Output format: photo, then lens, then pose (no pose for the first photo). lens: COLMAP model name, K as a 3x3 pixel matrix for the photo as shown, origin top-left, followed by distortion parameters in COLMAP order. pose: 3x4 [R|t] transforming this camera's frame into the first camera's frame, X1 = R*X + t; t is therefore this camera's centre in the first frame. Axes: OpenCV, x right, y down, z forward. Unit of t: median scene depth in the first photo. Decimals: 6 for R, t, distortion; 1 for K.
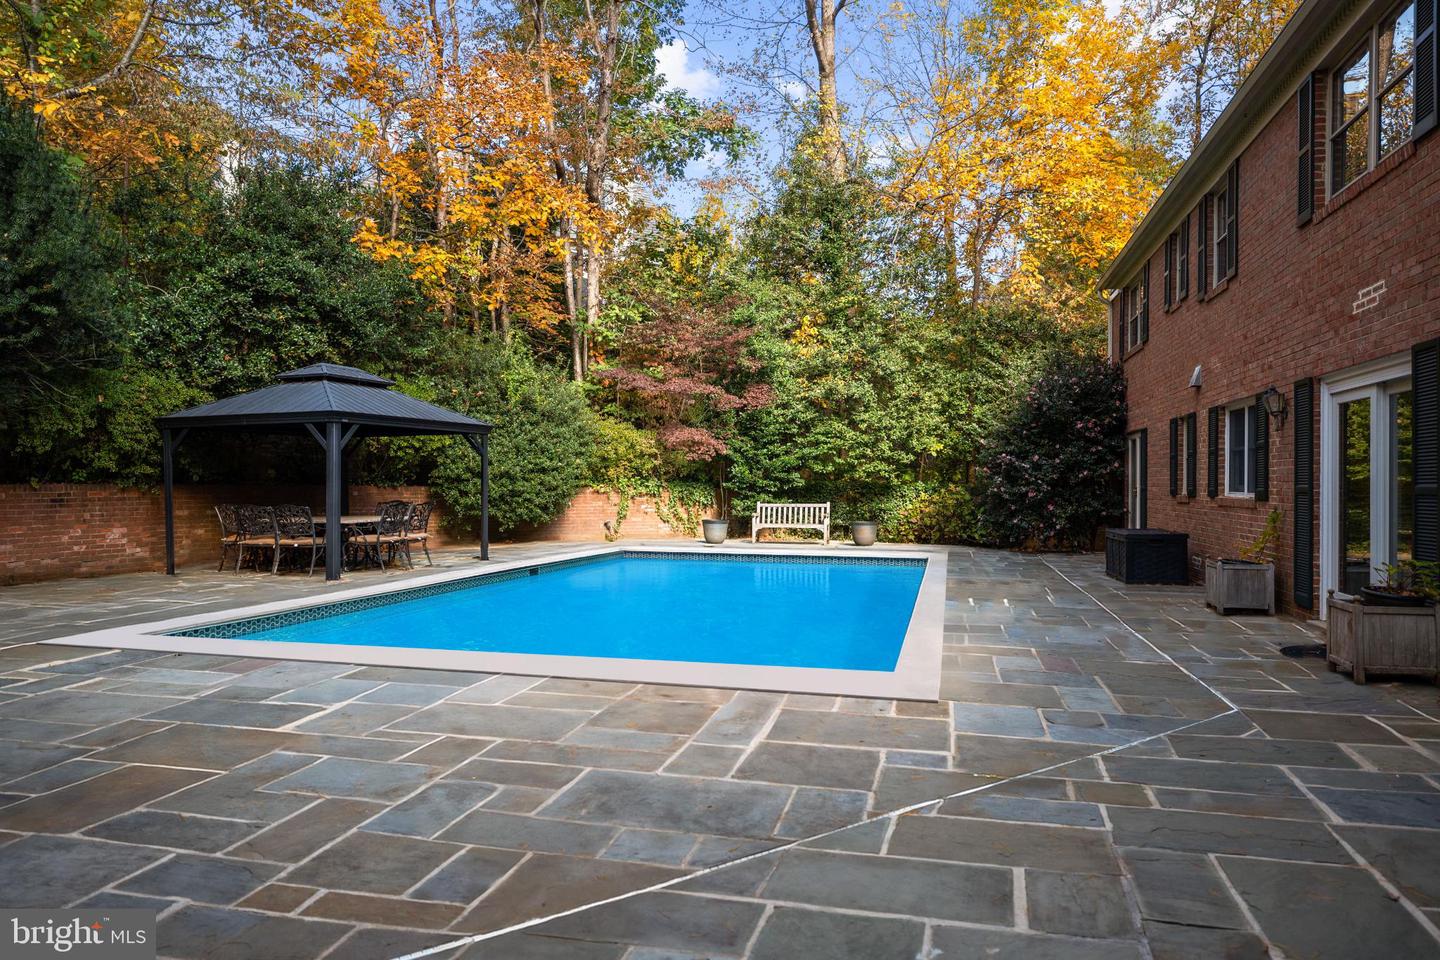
lens RADIAL K [[975.9, 0, 718.1], [0, 975.9, 477.8], [0, 0, 1]] dist [0.002423, 0.002687]
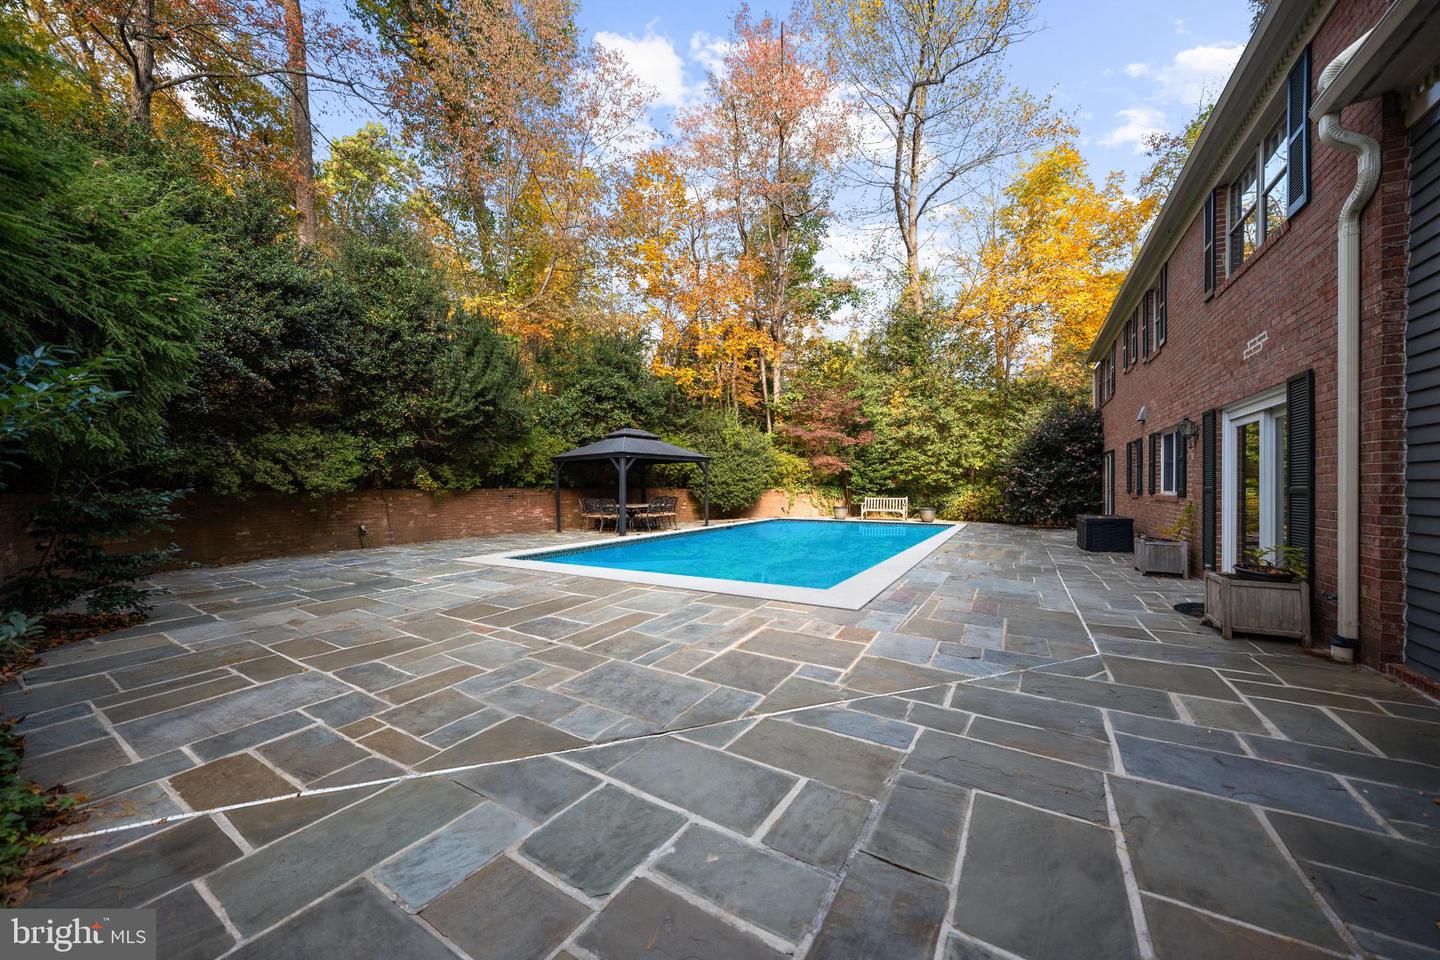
lens RADIAL K [[497.3, 0, 721.1], [0, 497.3, 485.9], [0, 0, 1]] dist [-0.003115, -0.000527]
pose [[0.954186, -0.005564, -0.299161, 0.098089], [0.007073, 0.999967, 0.003963, -0.000639], [0.299129, -0.005897, 0.954194, 0.078479]]
